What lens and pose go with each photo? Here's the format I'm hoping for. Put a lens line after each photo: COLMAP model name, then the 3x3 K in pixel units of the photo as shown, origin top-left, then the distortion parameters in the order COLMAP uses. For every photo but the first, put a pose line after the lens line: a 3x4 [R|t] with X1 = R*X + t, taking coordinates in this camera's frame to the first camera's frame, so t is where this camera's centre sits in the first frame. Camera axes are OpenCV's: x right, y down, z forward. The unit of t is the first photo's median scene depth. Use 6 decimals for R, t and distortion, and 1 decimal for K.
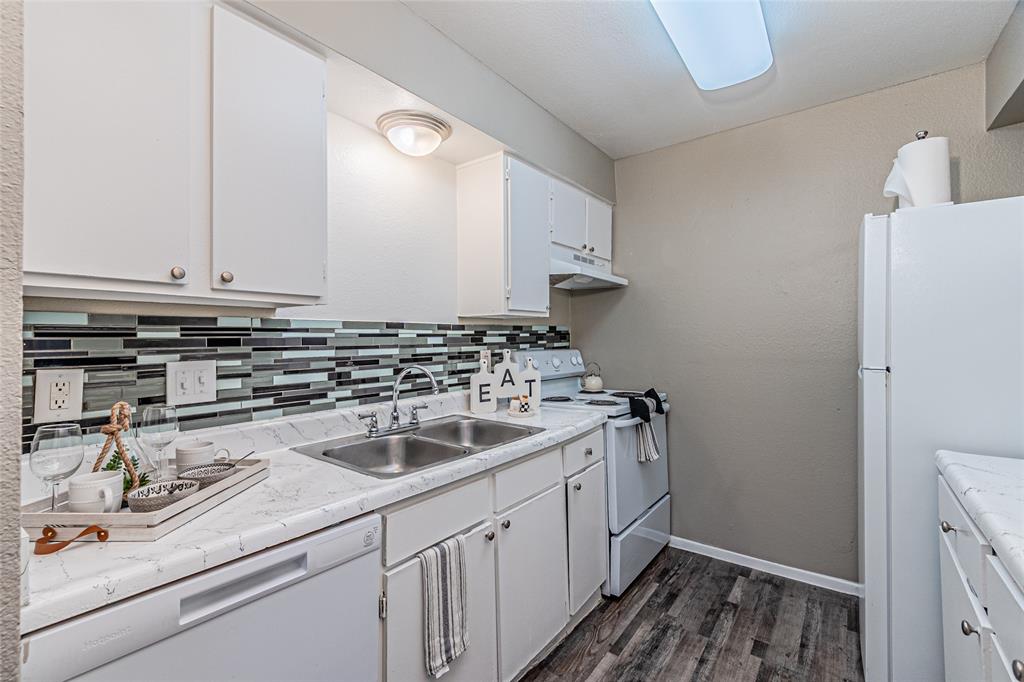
lens RADIAL K [[449.1, 0, 508.6], [0, 449.1, 330.8], [0, 0, 1]] dist [0.002811, 0.000211]
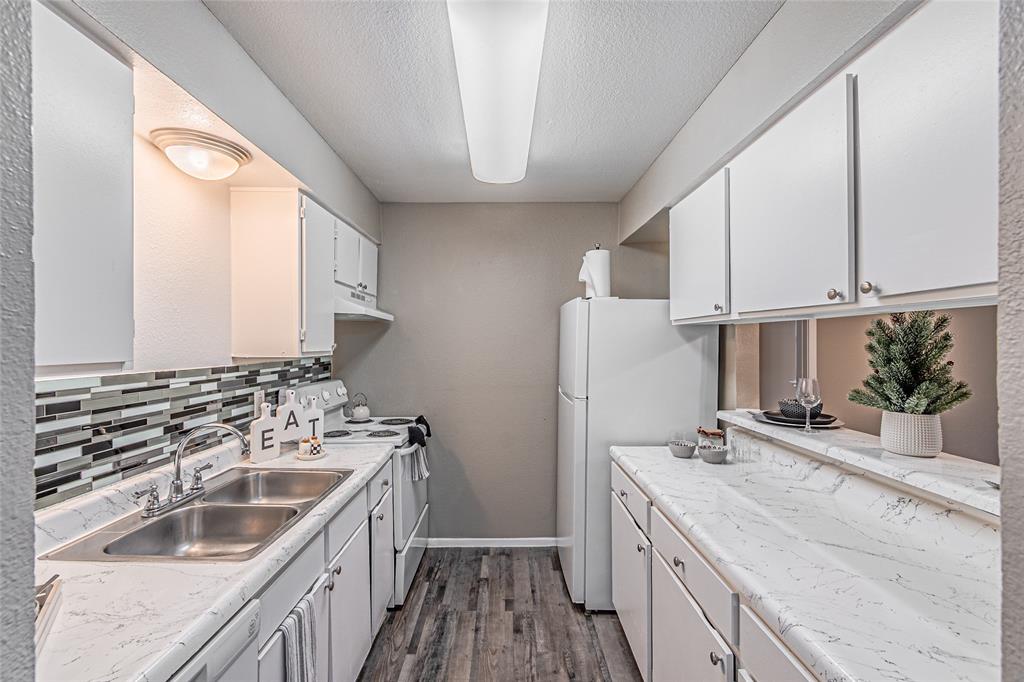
lens RADIAL K [[441.5, 0, 512.0], [0, 441.5, 341.0], [0, 0, 1]] dist [0.002729, 0.000166]
pose [[0.786431, 0.013142, 0.617538, -0.234274], [-0.018473, 0.999827, 0.002247, -0.081445], [-0.617401, -0.013175, 0.786538, -0.039752]]
